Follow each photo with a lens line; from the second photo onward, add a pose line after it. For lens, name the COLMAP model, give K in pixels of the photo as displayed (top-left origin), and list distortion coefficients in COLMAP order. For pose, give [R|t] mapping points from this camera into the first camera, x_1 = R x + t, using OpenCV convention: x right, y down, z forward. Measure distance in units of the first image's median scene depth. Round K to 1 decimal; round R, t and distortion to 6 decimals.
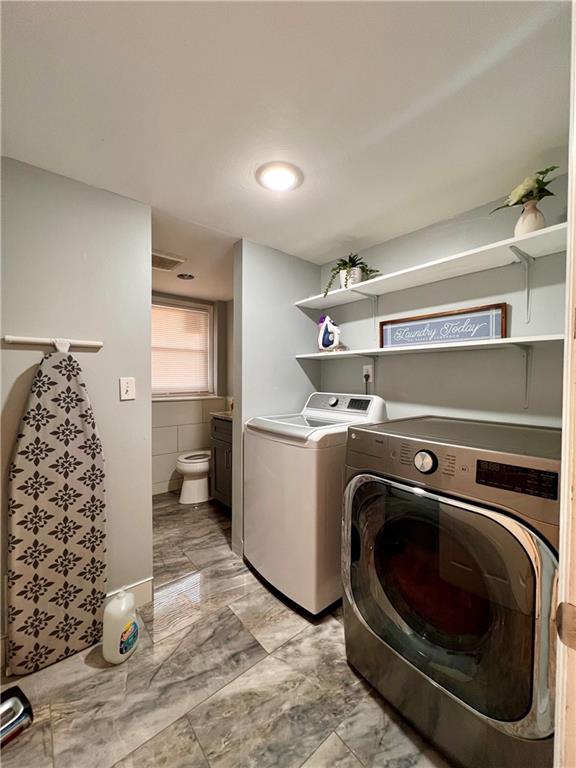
lens RADIAL K [[310.1, 0, 286.9], [0, 310.1, 383.8], [0, 0, 1]] dist [0.006312, 0.000690]
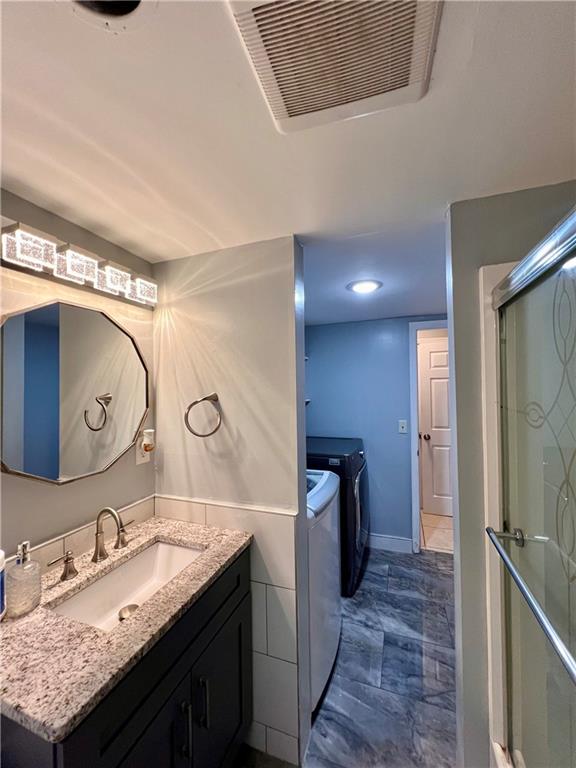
lens RADIAL K [[310.1, 0, 291.3], [0, 310.1, 383.7], [0, 0, 1]] dist [0.006312, 0.000690]
pose [[-0.512178, 0.006653, 0.858854, -1.033715], [0.023277, 0.999710, 0.006137, -0.248907], [-0.858564, 0.023135, -0.512184, 2.020618]]
